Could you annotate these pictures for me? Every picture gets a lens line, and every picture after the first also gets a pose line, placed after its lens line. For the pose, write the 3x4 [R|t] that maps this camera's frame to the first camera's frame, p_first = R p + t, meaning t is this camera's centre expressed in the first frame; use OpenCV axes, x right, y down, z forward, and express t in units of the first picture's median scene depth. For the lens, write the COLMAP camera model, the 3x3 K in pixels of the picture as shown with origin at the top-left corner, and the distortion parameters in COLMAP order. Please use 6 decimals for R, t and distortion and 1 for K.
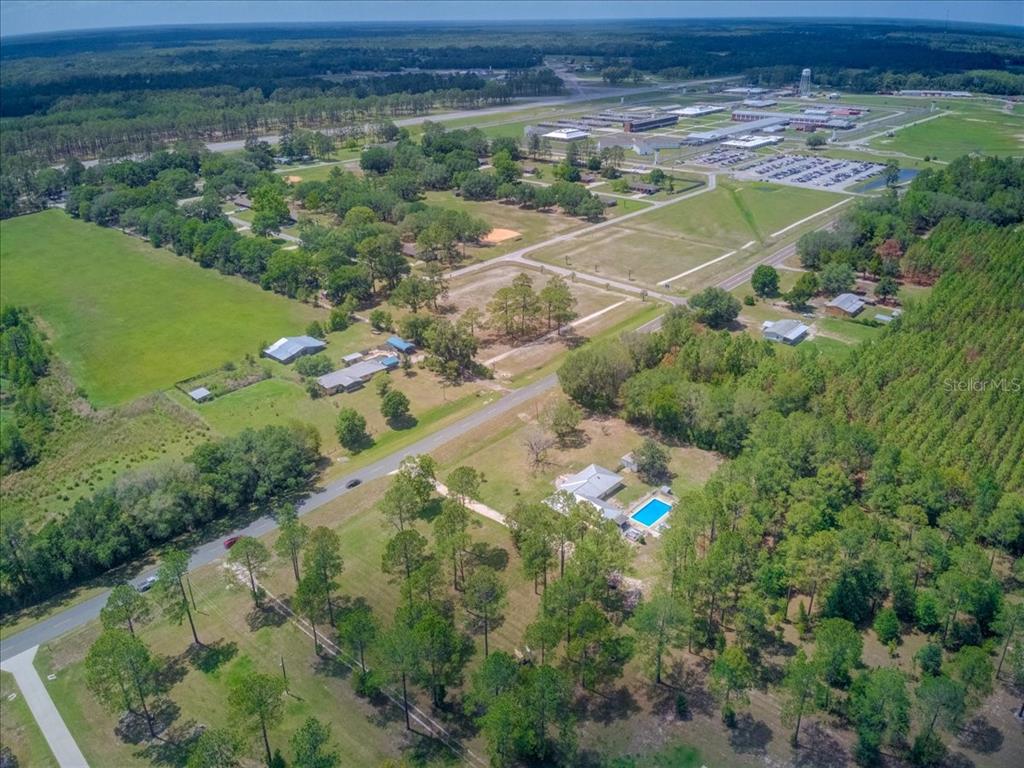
lens RADIAL K [[746.5, 0, 512.0], [0, 746.5, 384.0], [0, 0, 1]] dist [0.117538, -0.185405]
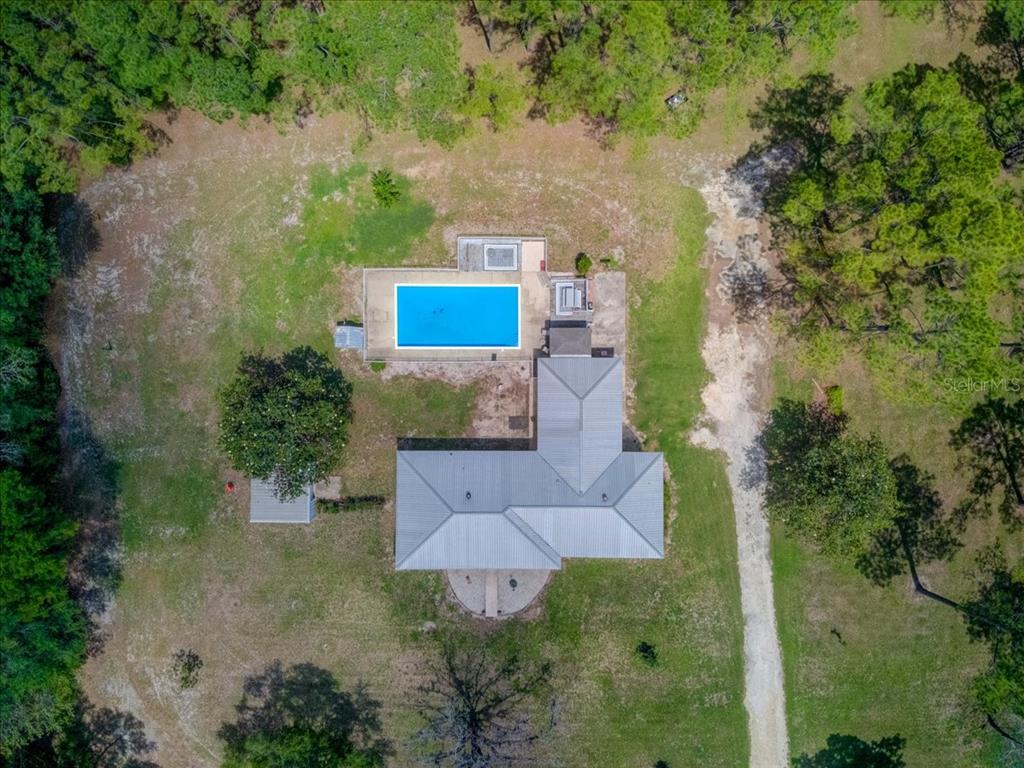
lens RADIAL K [[746.5, 0, 512.0], [0, 746.5, 384.0], [0, 0, 1]] dist [0.117538, -0.185405]
pose [[-0.673925, -0.738787, -0.004451, 0.134037], [0.334402, -0.310405, 0.889845, -0.136343], [-0.658787, 0.598200, 0.456241, 0.770743]]
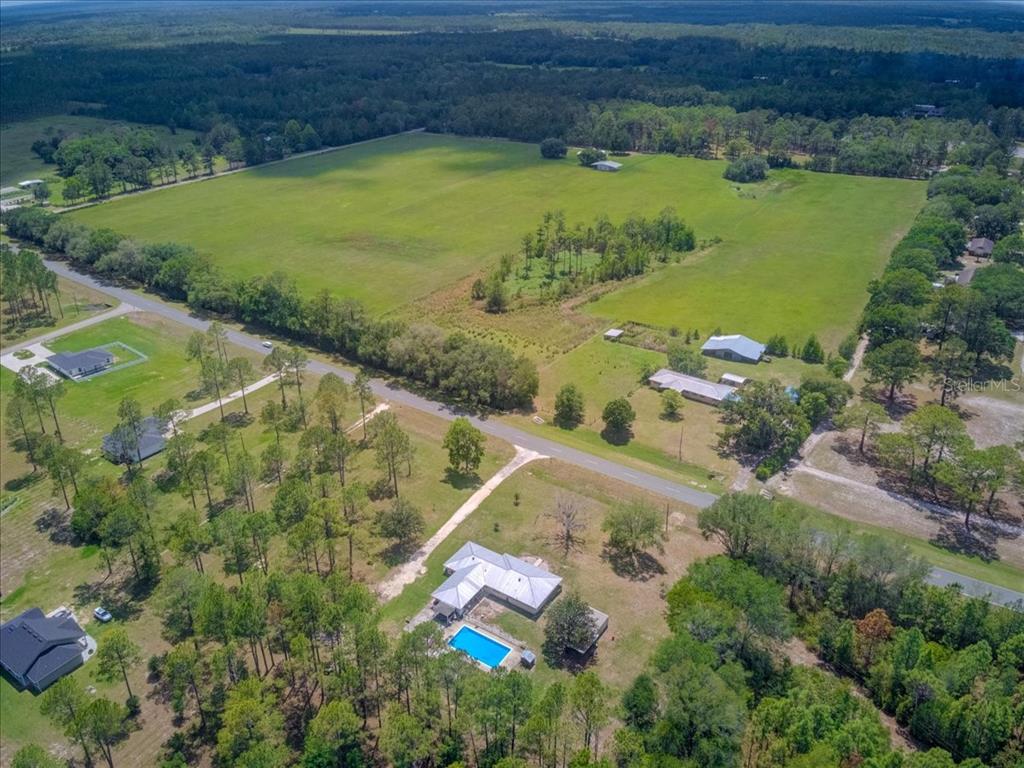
lens RADIAL K [[746.5, 0, 512.0], [0, 746.5, 384.0], [0, 0, 1]] dist [0.117538, -0.185405]
pose [[0.155409, 0.453309, -0.877701, 0.668140], [-0.429085, 0.831279, 0.353357, -0.296718], [0.889794, 0.321694, 0.323697, 0.645390]]
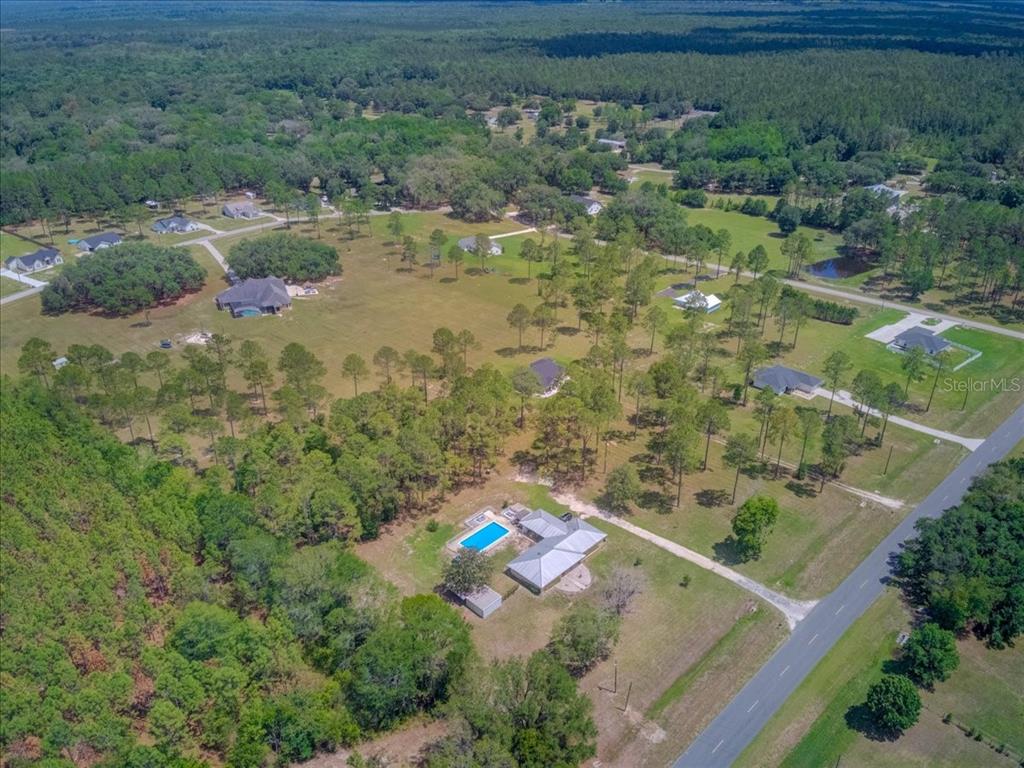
lens RADIAL K [[752.1, 0, 533.0], [0, 752.1, 380.0], [0, 0, 1]] dist [0.115204, -0.188388]
pose [[-0.999954, -0.005240, 0.007973, 0.111517], [0.003197, 0.603307, 0.797503, -0.612810], [-0.008989, 0.797492, -0.603263, 1.278896]]
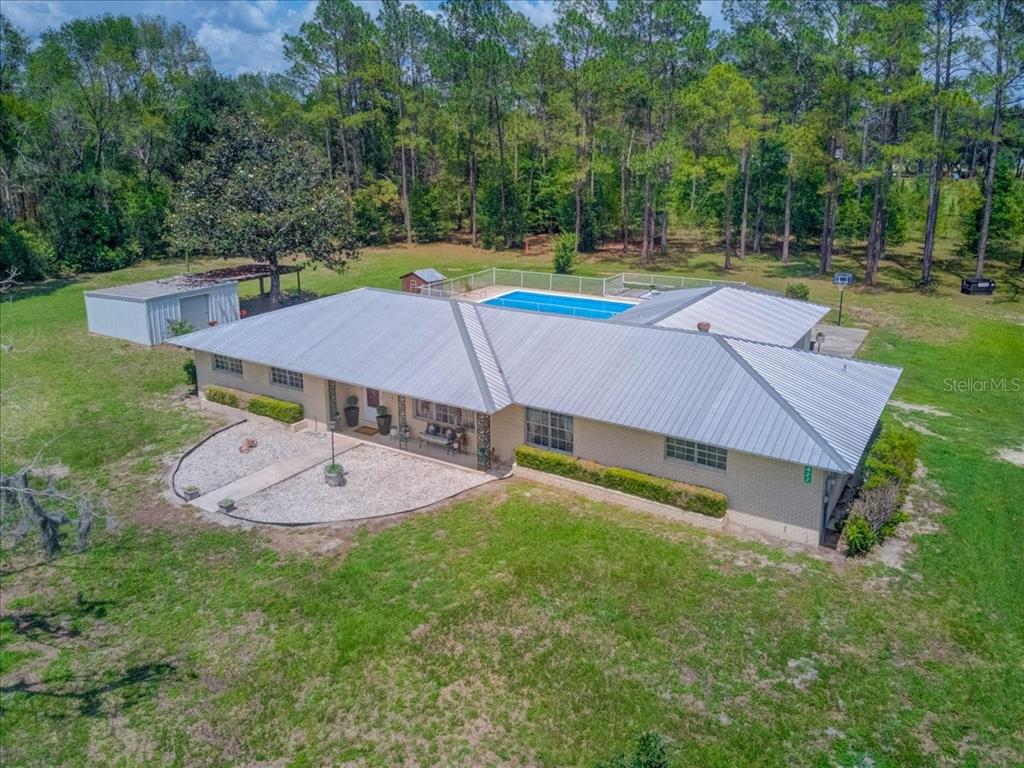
lens RADIAL K [[746.5, 0, 512.0], [0, 746.5, 384.0], [0, 0, 1]] dist [0.117538, -0.185405]
pose [[-0.179691, -0.287307, 0.940832, -0.029876], [0.440660, 0.831568, 0.338103, 0.092217], [-0.879505, 0.475342, -0.022821, 0.945900]]
